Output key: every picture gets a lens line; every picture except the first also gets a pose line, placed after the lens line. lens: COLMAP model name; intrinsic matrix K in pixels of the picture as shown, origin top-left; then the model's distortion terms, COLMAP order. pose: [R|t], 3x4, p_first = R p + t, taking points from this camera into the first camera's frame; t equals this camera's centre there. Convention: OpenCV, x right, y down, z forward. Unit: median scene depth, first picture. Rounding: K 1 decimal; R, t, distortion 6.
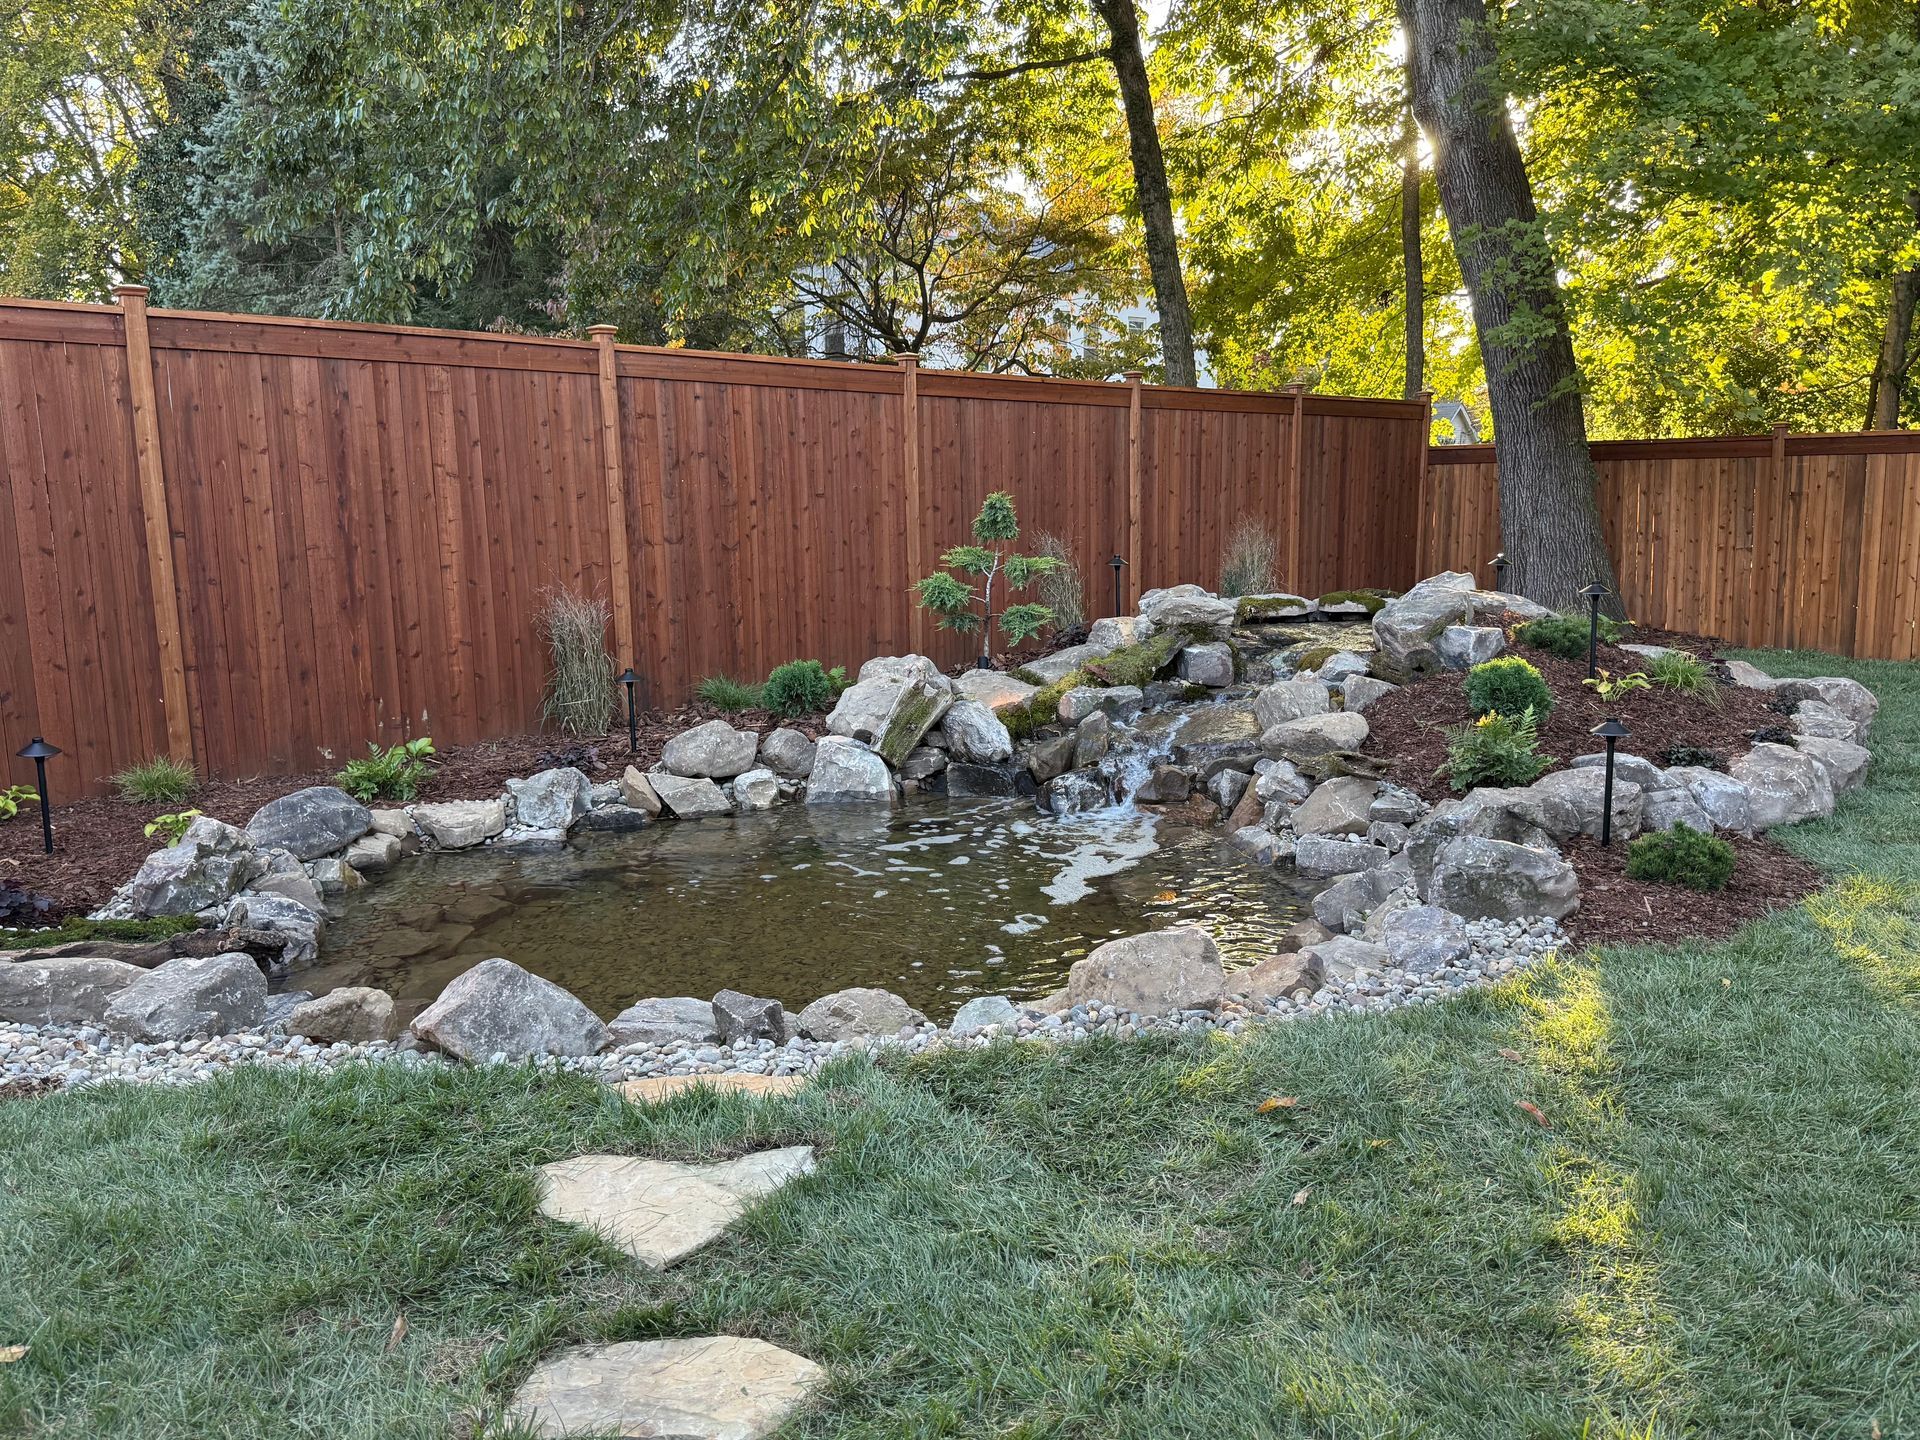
lens RADIAL K [[1427.4, 0, 1030.7], [0, 1427.4, 720.3], [0, 0, 1]] dist [0.107861, -0.129356]
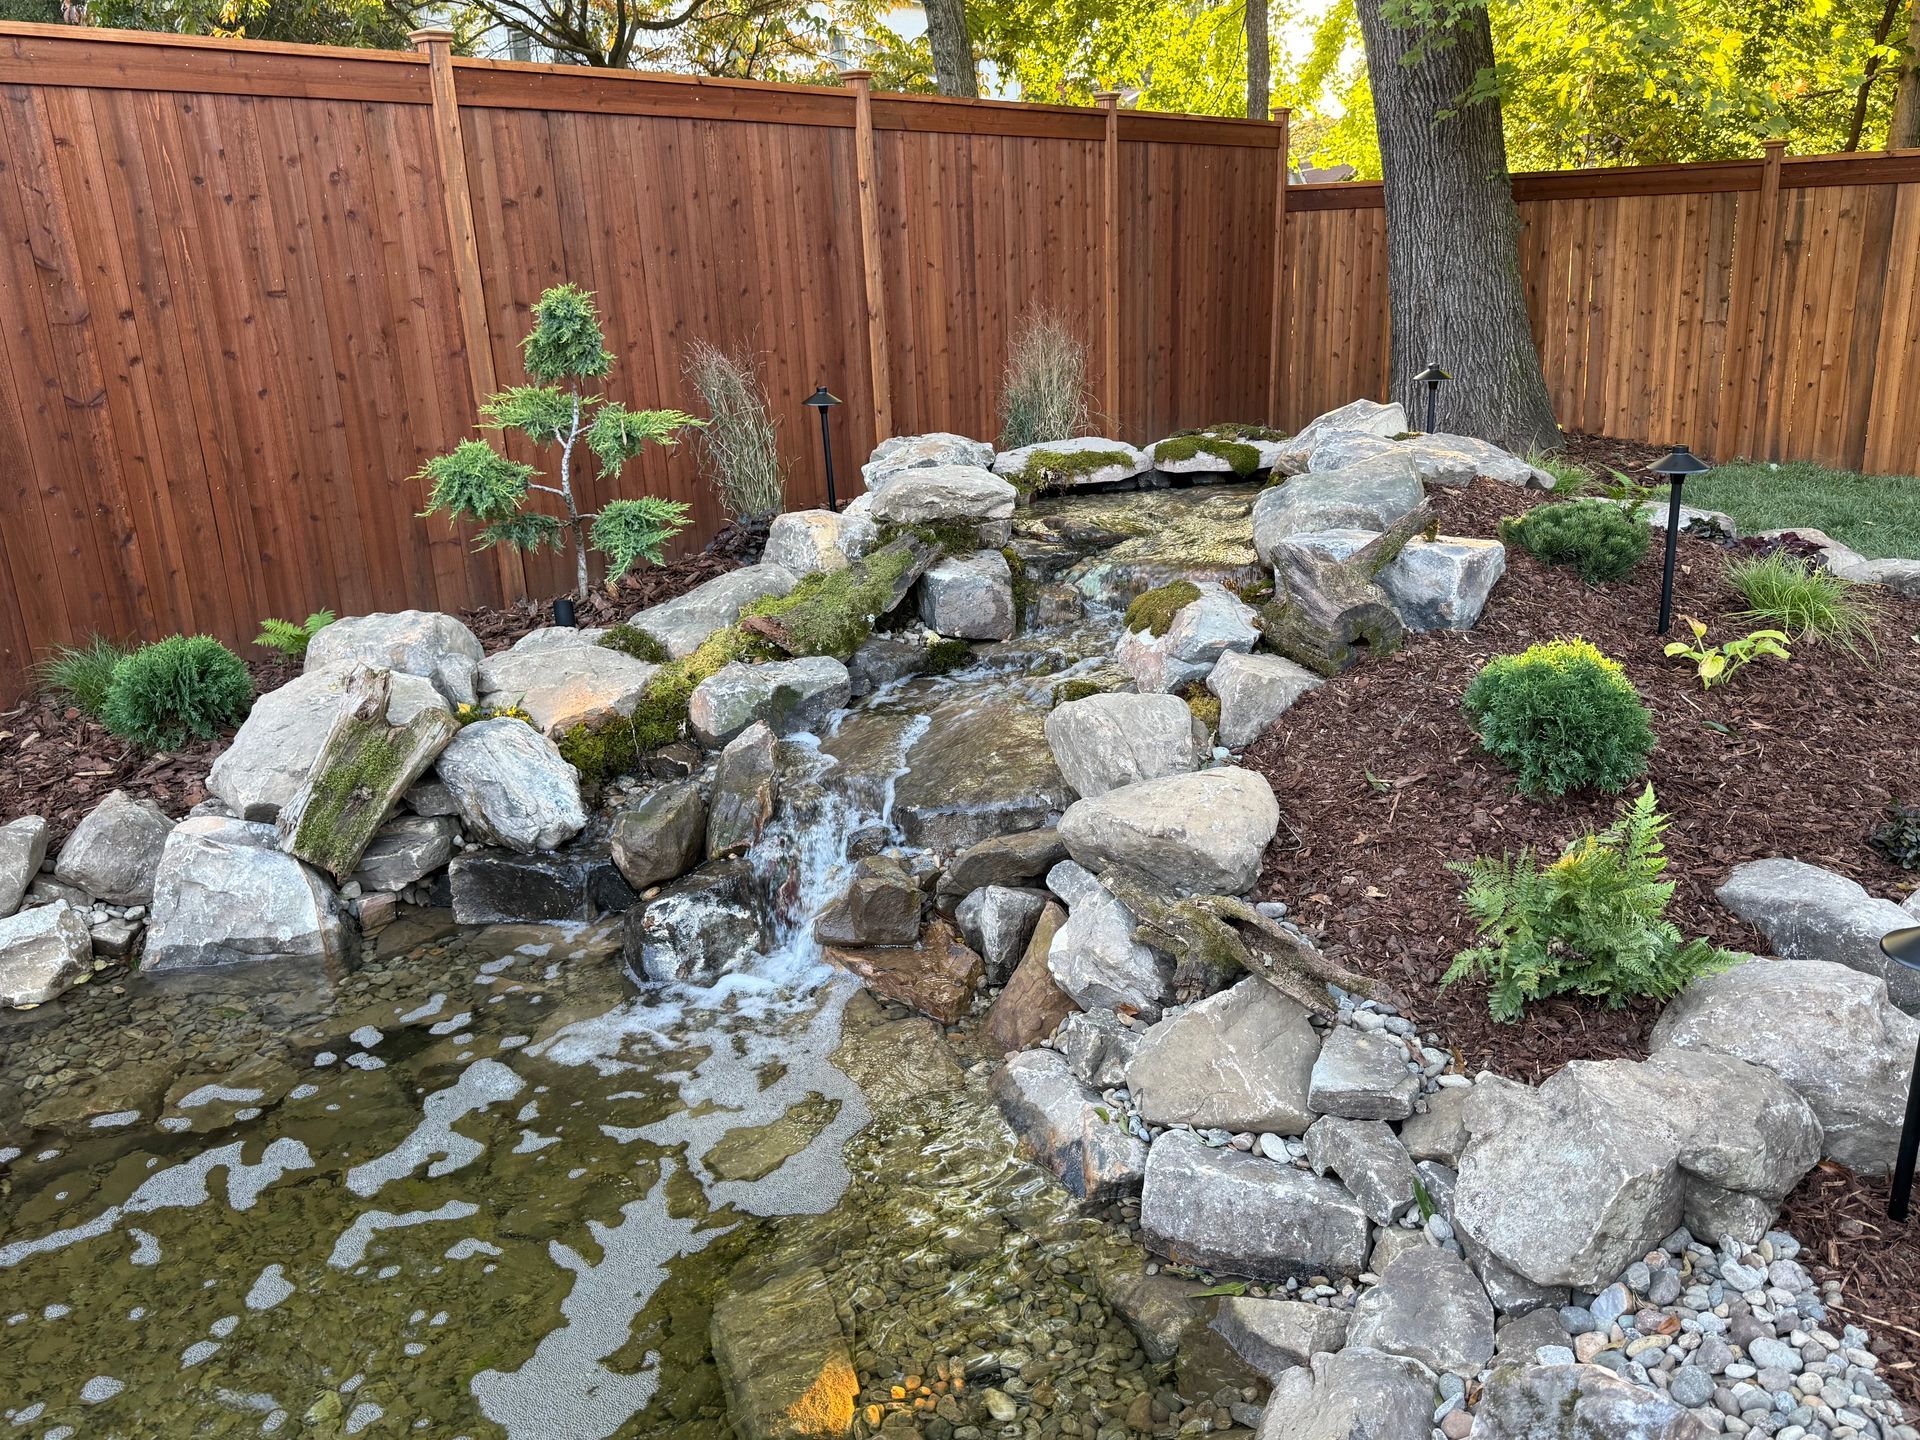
lens RADIAL K [[1427.4, 0, 1030.7], [0, 1427.4, 720.3], [0, 0, 1]] dist [0.107861, -0.129356]
pose [[0.991830, -0.062996, 0.110924, 0.086104], [0.044440, 0.985716, 0.162449, -0.086535], [-0.119573, -0.156192, 0.980462, 0.457973]]
